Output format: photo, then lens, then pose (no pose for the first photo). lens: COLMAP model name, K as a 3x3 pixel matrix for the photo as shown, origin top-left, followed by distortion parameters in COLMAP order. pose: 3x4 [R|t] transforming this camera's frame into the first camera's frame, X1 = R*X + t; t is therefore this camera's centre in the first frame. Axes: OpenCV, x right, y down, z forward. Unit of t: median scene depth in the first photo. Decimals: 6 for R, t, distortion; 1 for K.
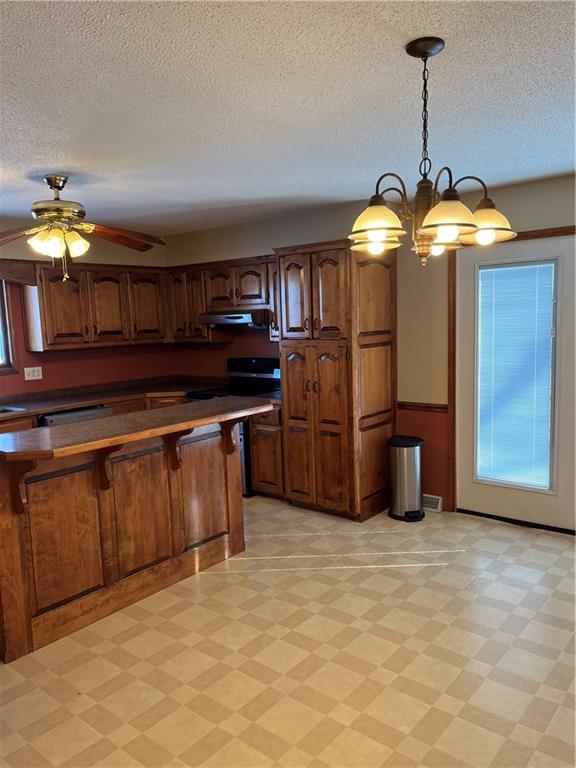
lens RADIAL K [[580.8, 0, 288.5], [0, 580.8, 382.3], [0, 0, 1]] dist [0.004874, -0.004690]
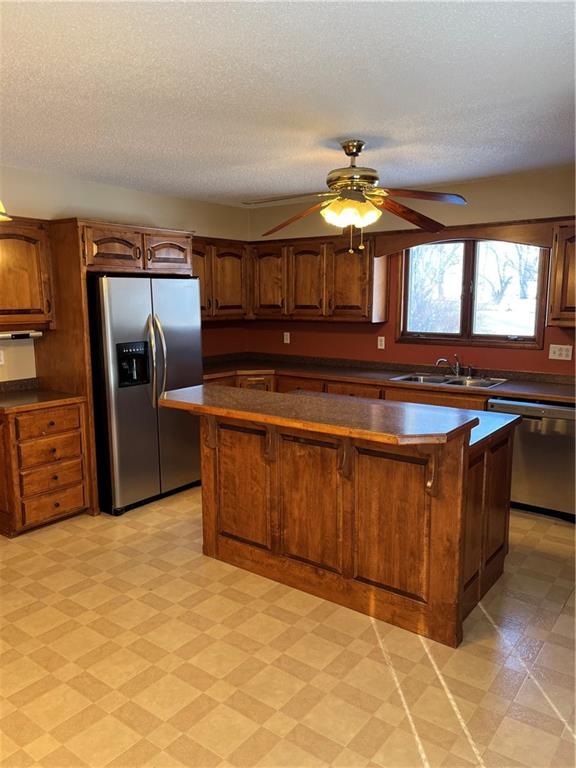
lens RADIAL K [[580.8, 0, 288.4], [0, 580.8, 388.8], [0, 0, 1]] dist [0.004874, -0.004690]
pose [[0.041550, 0.193815, -0.980158, 0.632297], [-0.111454, 0.975781, 0.188225, -0.128599], [0.992901, 0.101422, 0.062145, 0.914164]]
